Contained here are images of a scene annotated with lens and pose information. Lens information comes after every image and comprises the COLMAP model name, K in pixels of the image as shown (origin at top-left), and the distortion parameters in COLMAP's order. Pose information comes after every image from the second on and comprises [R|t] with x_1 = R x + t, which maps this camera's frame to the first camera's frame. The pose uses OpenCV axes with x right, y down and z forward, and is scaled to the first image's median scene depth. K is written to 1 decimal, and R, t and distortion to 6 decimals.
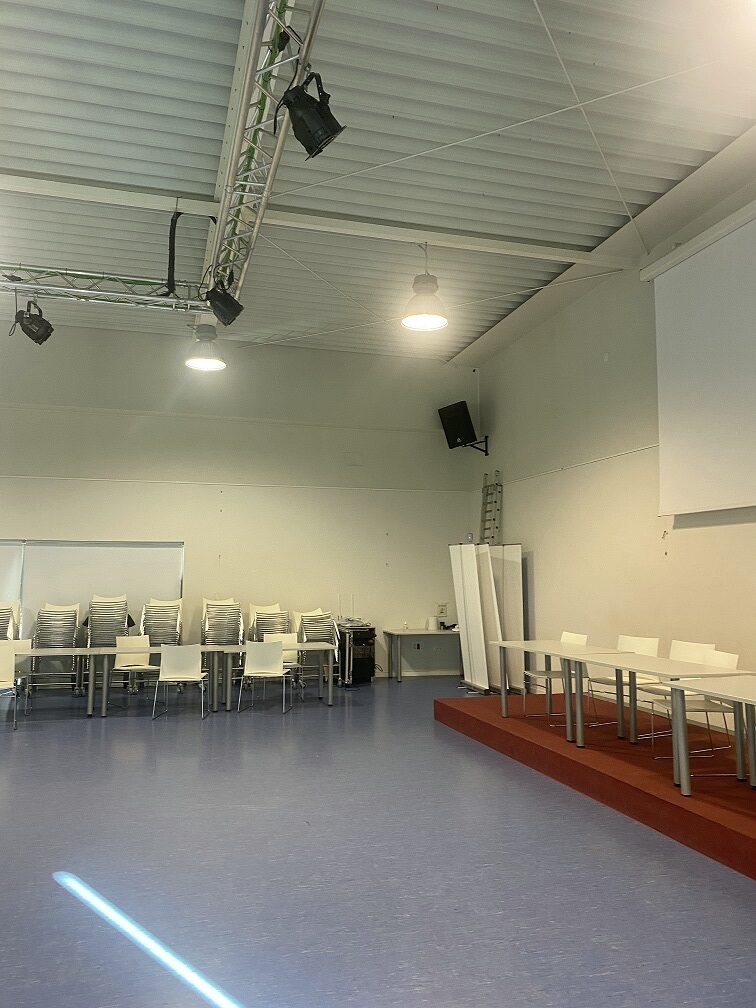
lens RADIAL K [[763.4, 0, 378.0], [0, 763.4, 504.0], [0, 0, 1]] dist [0.068871, -0.107208]
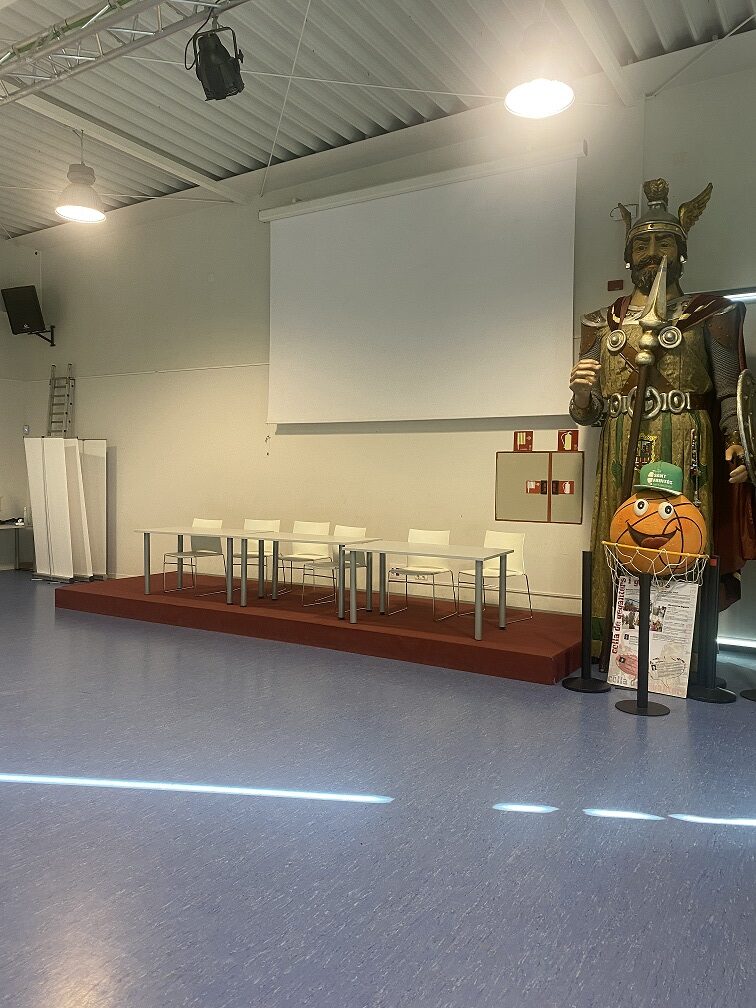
lens RADIAL K [[763.4, 0, 378.0], [0, 763.4, 504.0], [0, 0, 1]] dist [0.068871, -0.107208]
pose [[0.737672, -0.018228, 0.674913, -0.304734], [-0.074857, 0.991264, 0.108589, -0.002604], [-0.670997, -0.130625, 0.729863, -0.029088]]
